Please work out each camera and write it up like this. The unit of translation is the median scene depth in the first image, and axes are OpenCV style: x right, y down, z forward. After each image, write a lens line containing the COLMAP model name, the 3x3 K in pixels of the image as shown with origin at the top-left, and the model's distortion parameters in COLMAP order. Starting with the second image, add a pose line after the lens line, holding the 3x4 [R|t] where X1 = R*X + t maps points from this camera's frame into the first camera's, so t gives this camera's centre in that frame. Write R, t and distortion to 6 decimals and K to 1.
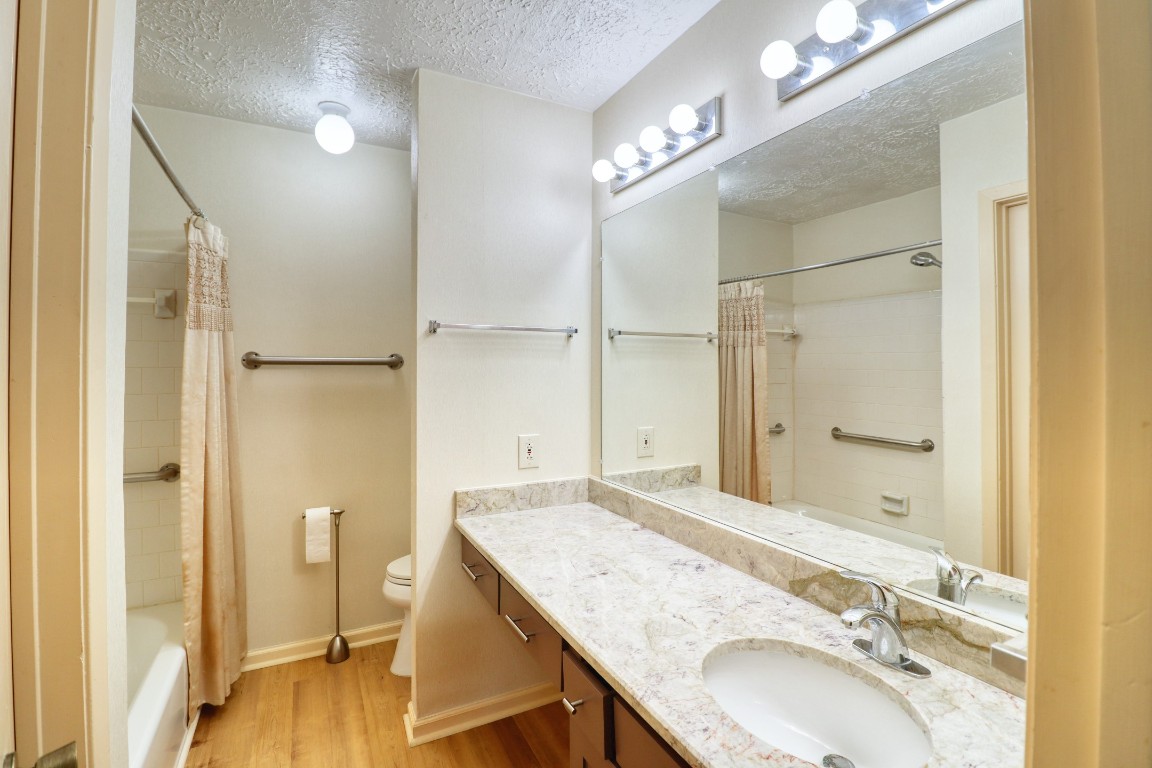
lens RADIAL K [[532.2, 0, 588.9], [0, 532.2, 366.7], [0, 0, 1]] dist [-0.001118, -0.011662]
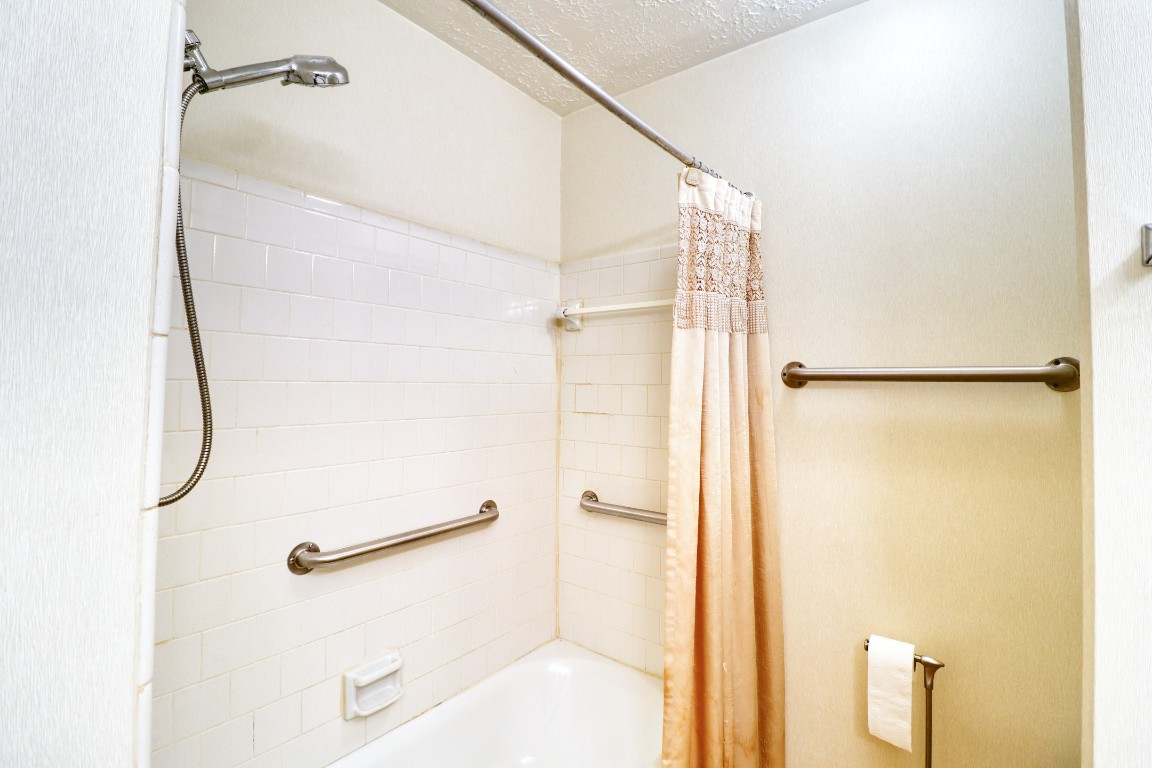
lens RADIAL K [[532.2, 0, 588.9], [0, 532.2, 366.7], [0, 0, 1]] dist [-0.001118, -0.011662]
pose [[0.413907, -0.031047, -0.909790, -0.158738], [-0.008702, 0.999238, -0.038059, 0.006681], [0.910278, 0.023670, 0.413321, 0.580574]]
